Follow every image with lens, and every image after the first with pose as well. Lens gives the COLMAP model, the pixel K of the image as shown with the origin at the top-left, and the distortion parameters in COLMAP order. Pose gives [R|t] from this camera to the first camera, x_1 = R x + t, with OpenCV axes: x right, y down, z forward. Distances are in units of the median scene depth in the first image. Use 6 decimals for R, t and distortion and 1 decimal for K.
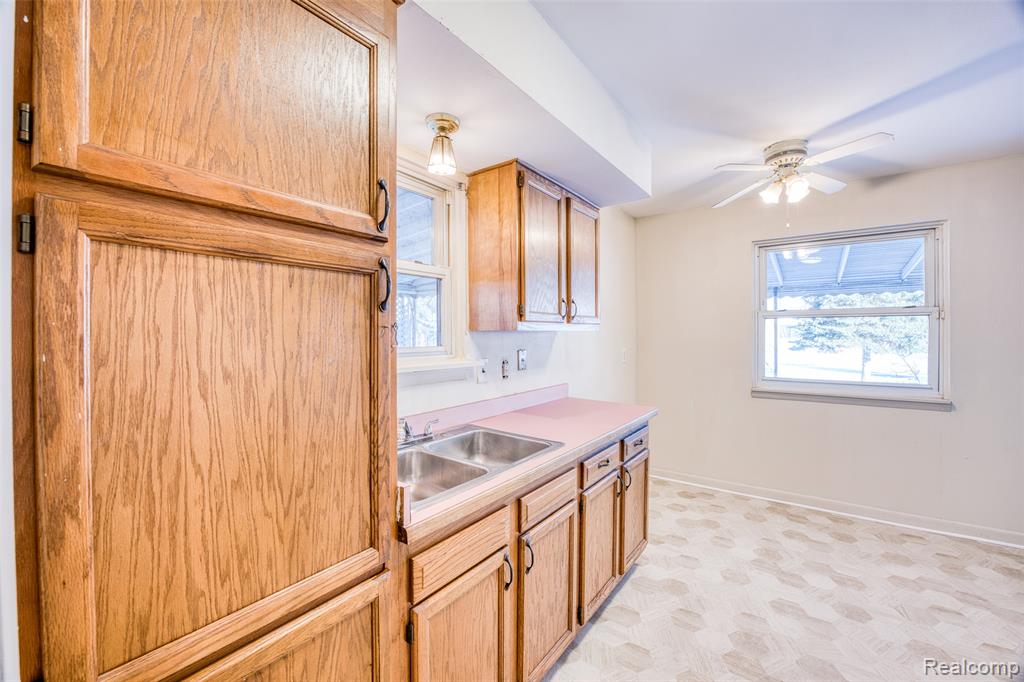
lens RADIAL K [[425.5, 0, 507.8], [0, 425.5, 337.5], [0, 0, 1]] dist [-0.020102, 0.000010]
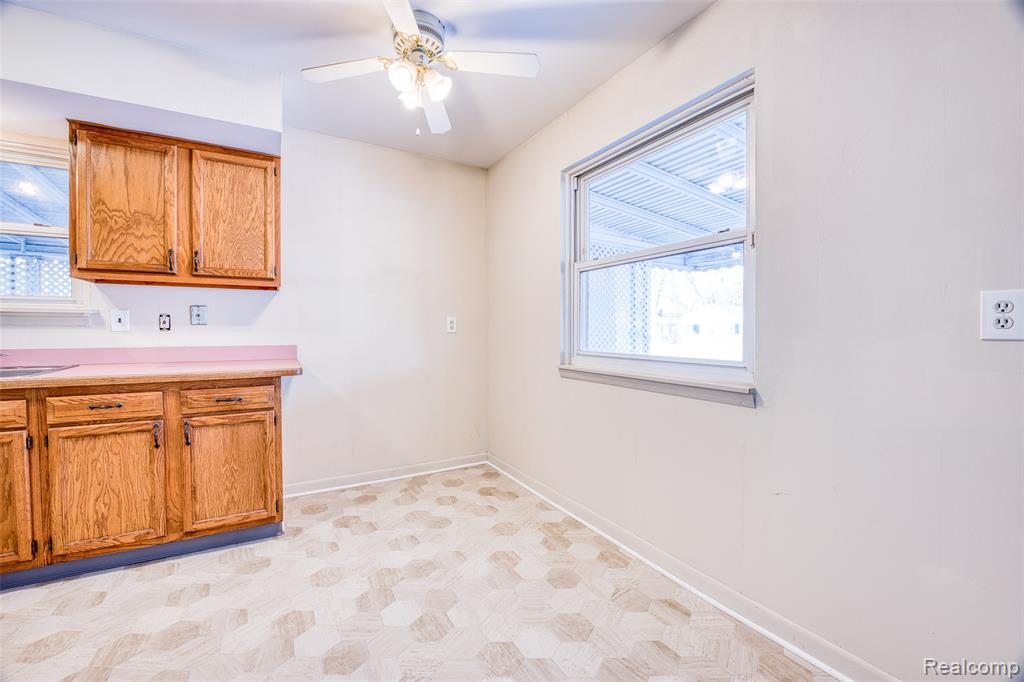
lens RADIAL K [[408.4, 0, 496.6], [0, 408.4, 334.6], [0, 0, 1]] dist [-0.024711, -0.000297]
pose [[0.910272, 0.007974, -0.413935, 0.927217], [-0.007794, 0.999967, 0.002123, 0.077203], [0.413938, 0.001294, 0.910304, 0.340383]]
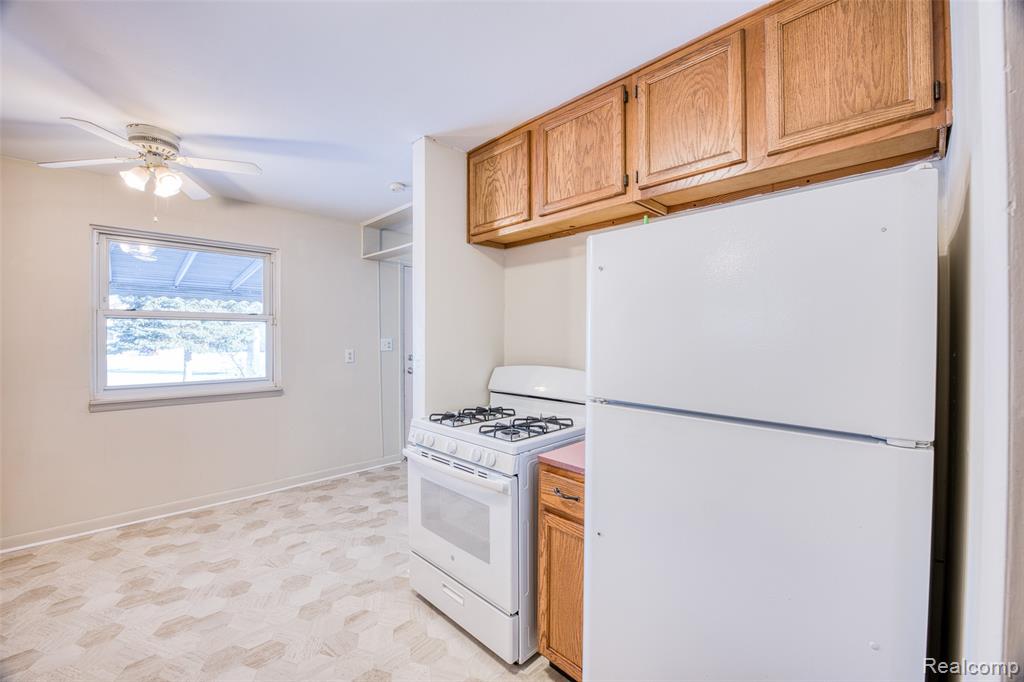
lens RADIAL K [[402.6, 0, 512.0], [0, 402.6, 341.0], [0, 0, 1]] dist [-0.015328, 0.000000]
pose [[0.160318, -0.007656, 0.987036, -0.061376], [0.003658, 0.999968, 0.007162, -0.001553], [-0.987059, 0.002462, 0.160341, 0.073799]]
